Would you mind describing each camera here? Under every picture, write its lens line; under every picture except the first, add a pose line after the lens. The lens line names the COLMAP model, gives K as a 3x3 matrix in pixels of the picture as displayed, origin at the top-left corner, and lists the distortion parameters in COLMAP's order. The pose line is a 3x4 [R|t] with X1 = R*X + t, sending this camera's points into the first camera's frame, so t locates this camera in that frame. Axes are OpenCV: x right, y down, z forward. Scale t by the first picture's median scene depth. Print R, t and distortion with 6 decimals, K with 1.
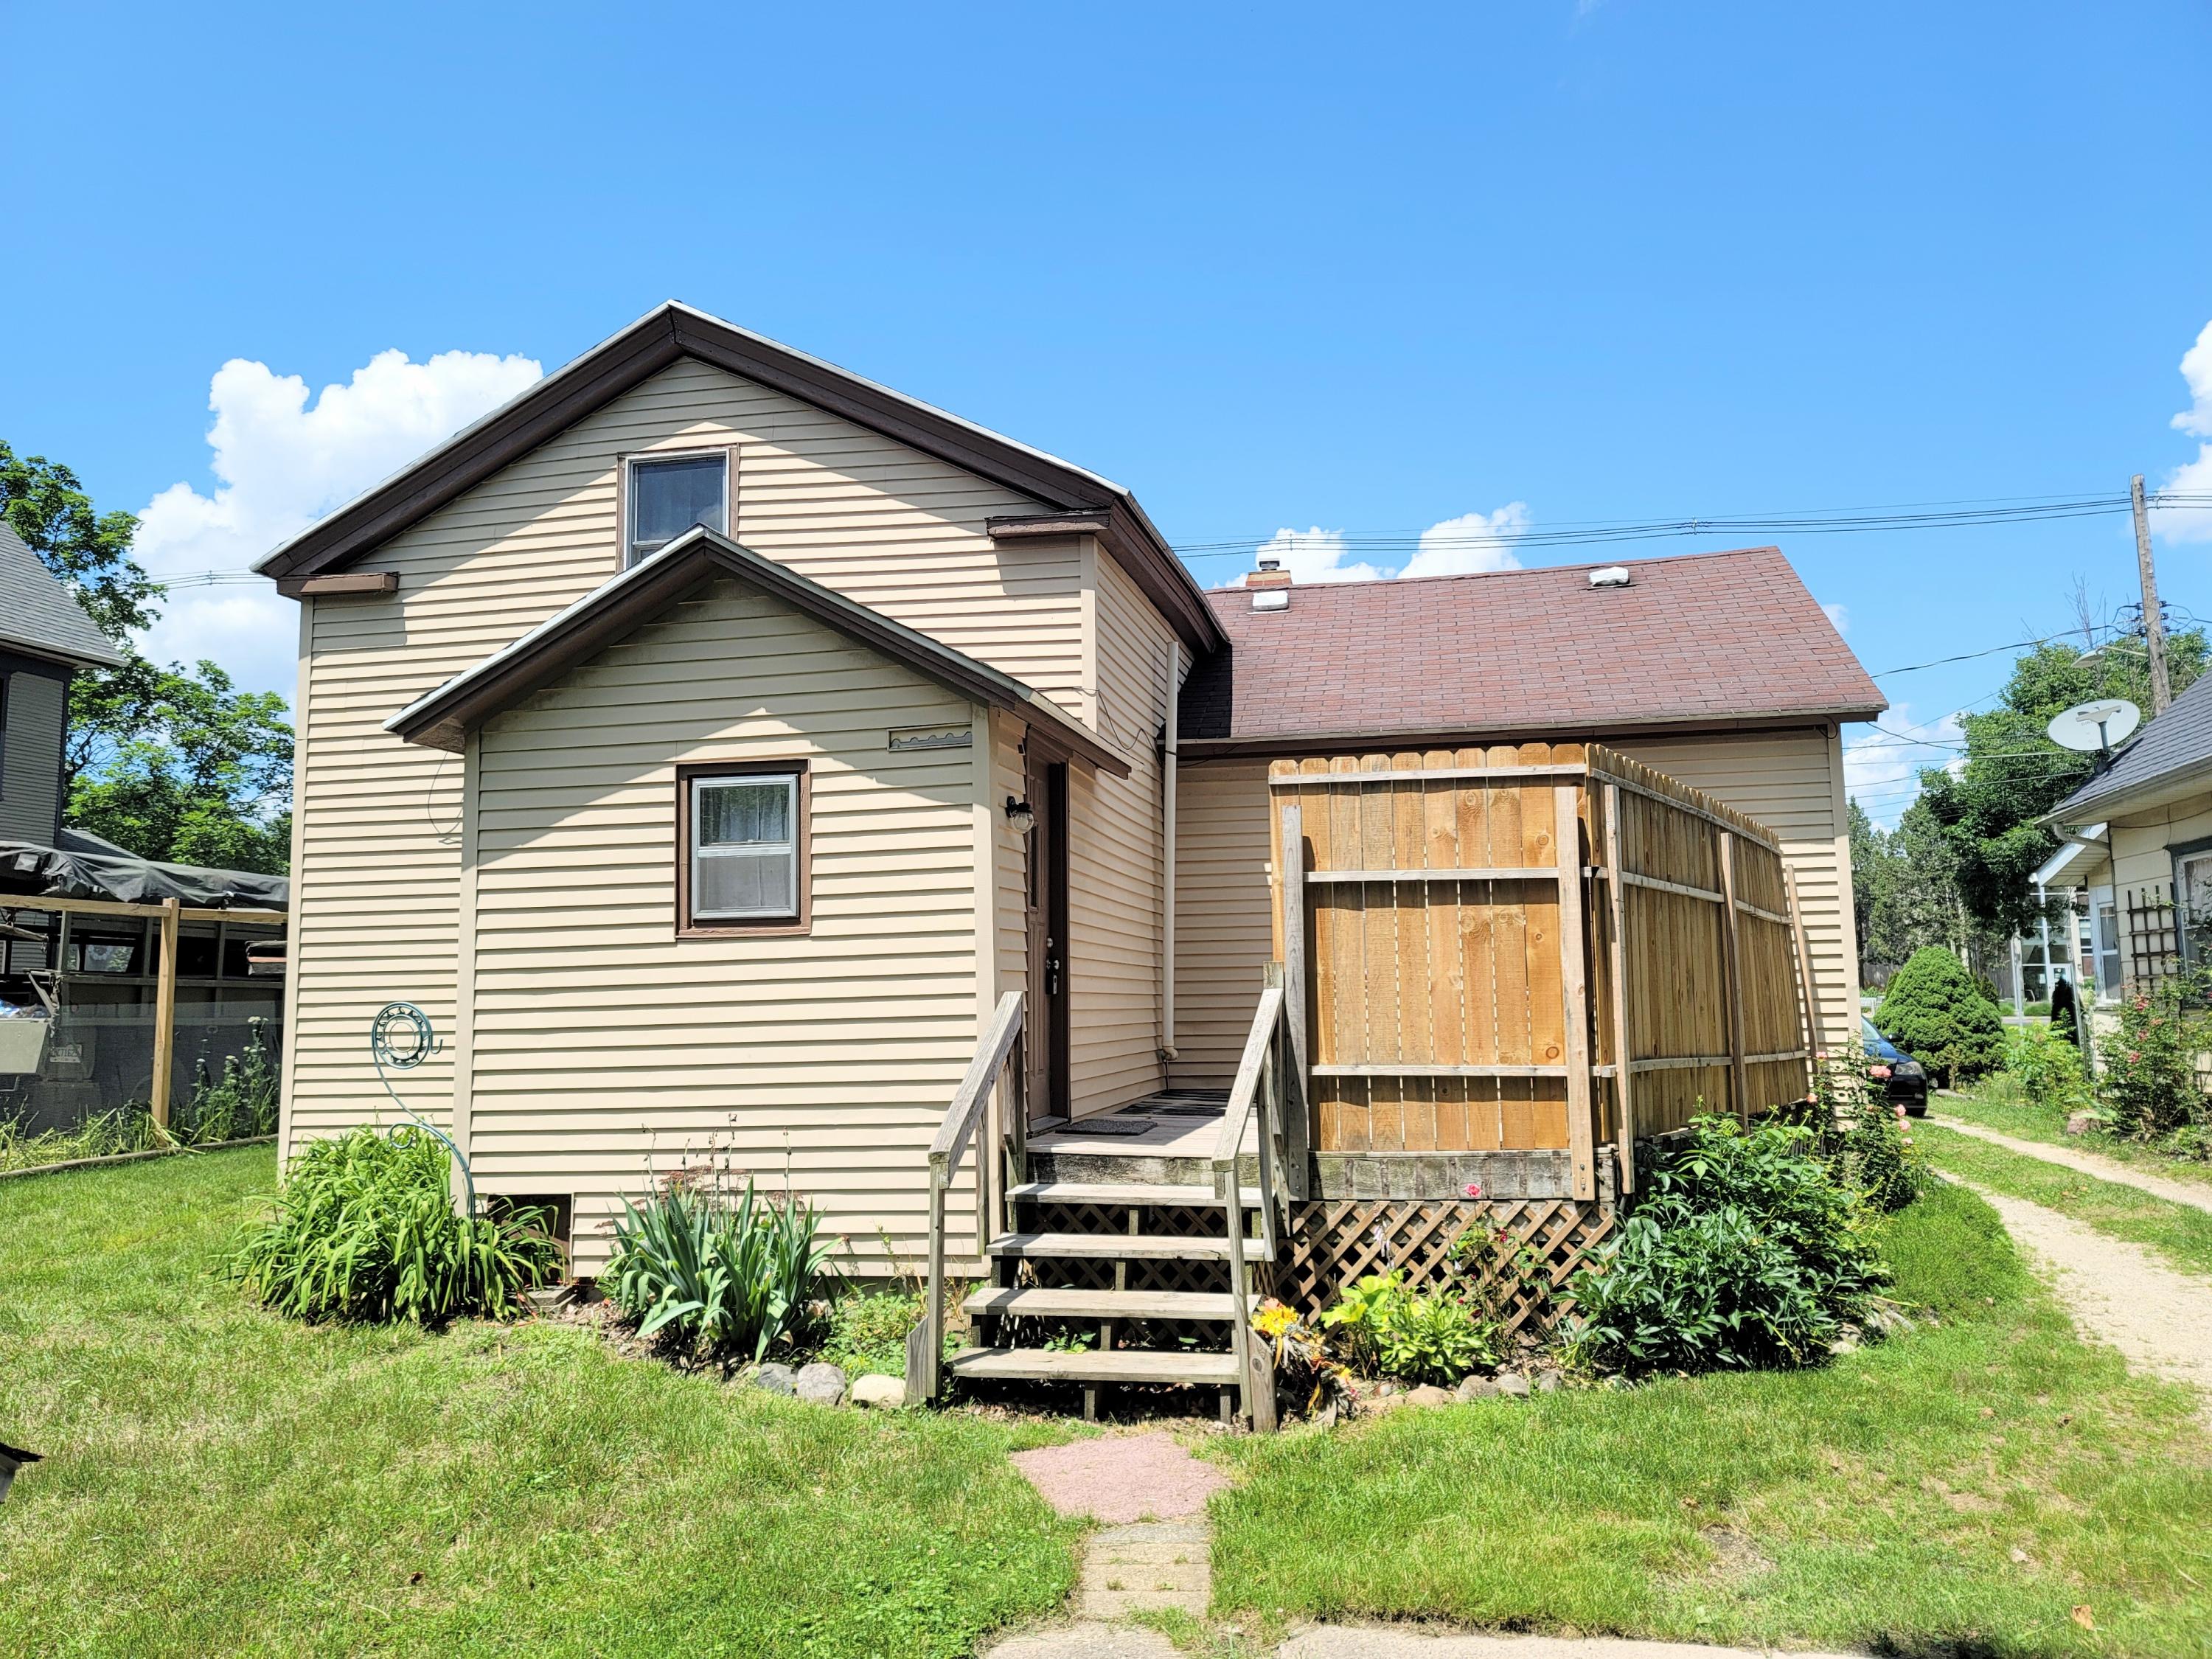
lens RADIAL K [[1728.1, 0, 1106.0], [0, 1728.1, 829.5], [0, 0, 1]] dist [0.101410, -0.120245]
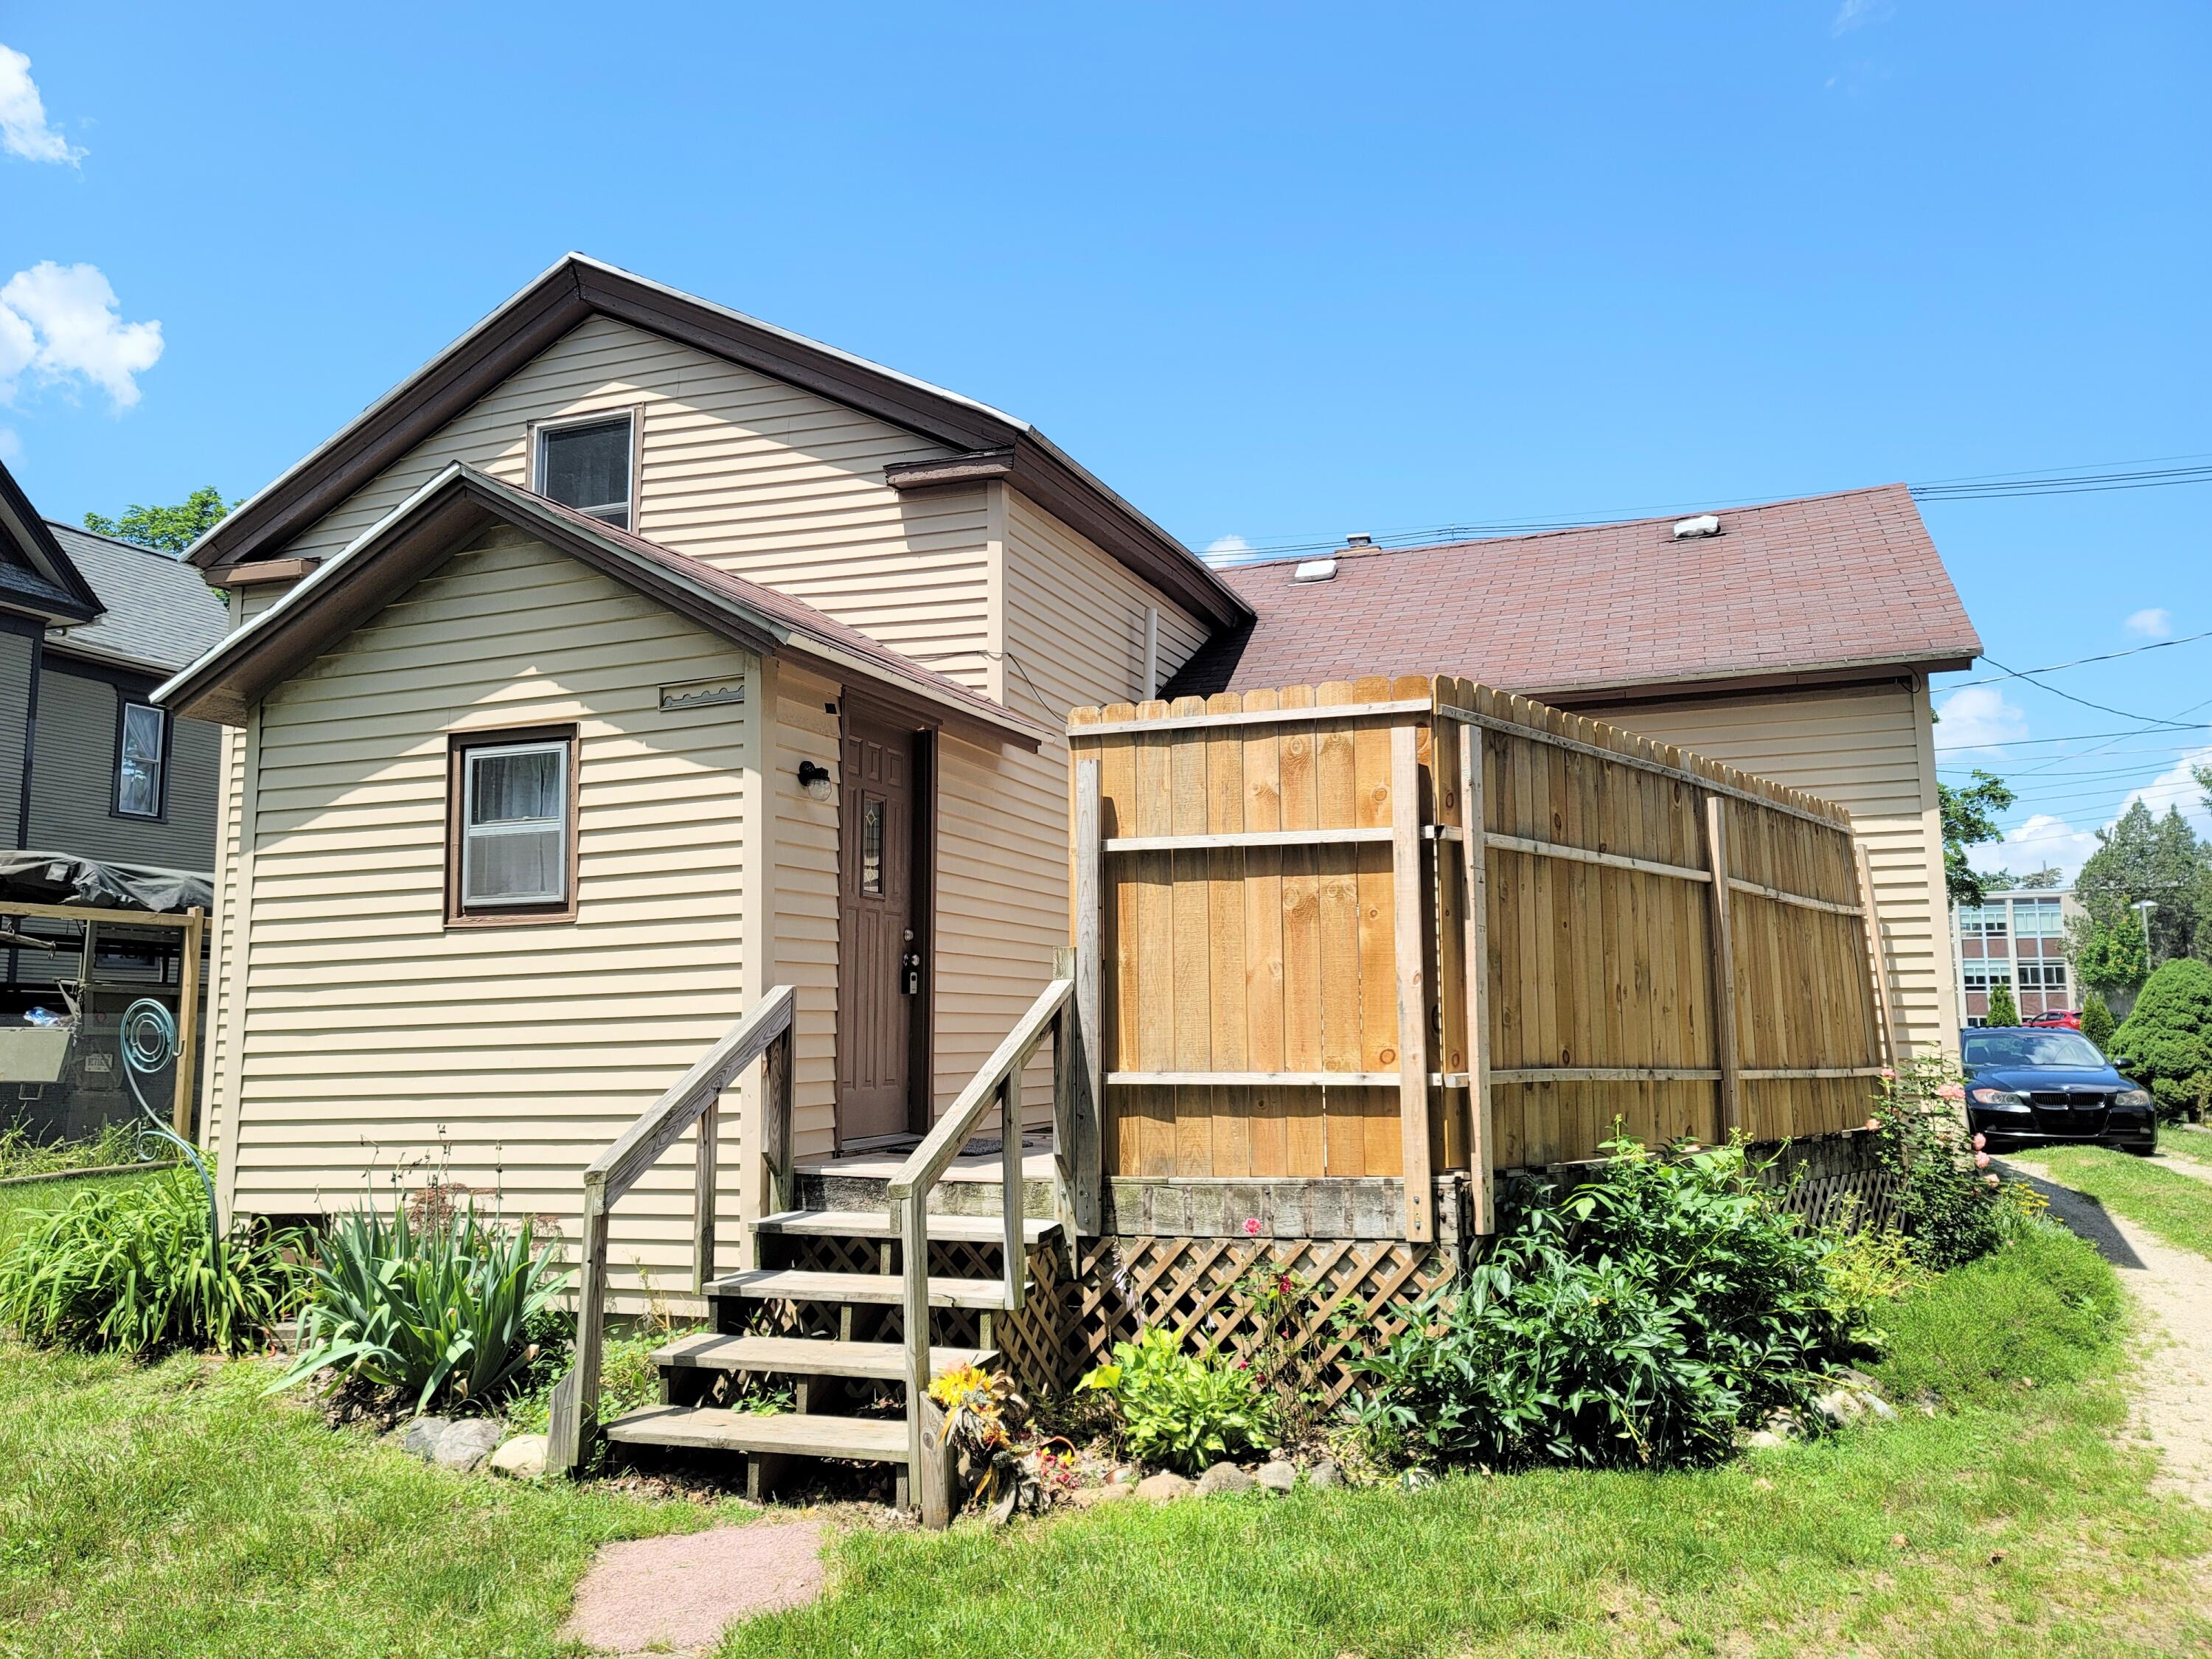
lens RADIAL K [[1728.1, 0, 1106.0], [0, 1728.1, 829.5], [0, 0, 1]] dist [0.101410, -0.120245]
pose [[0.988283, -0.014525, -0.151942, 0.229087], [0.012091, 0.999784, -0.016928, 0.032065], [0.152155, 0.014892, 0.988244, 0.168855]]
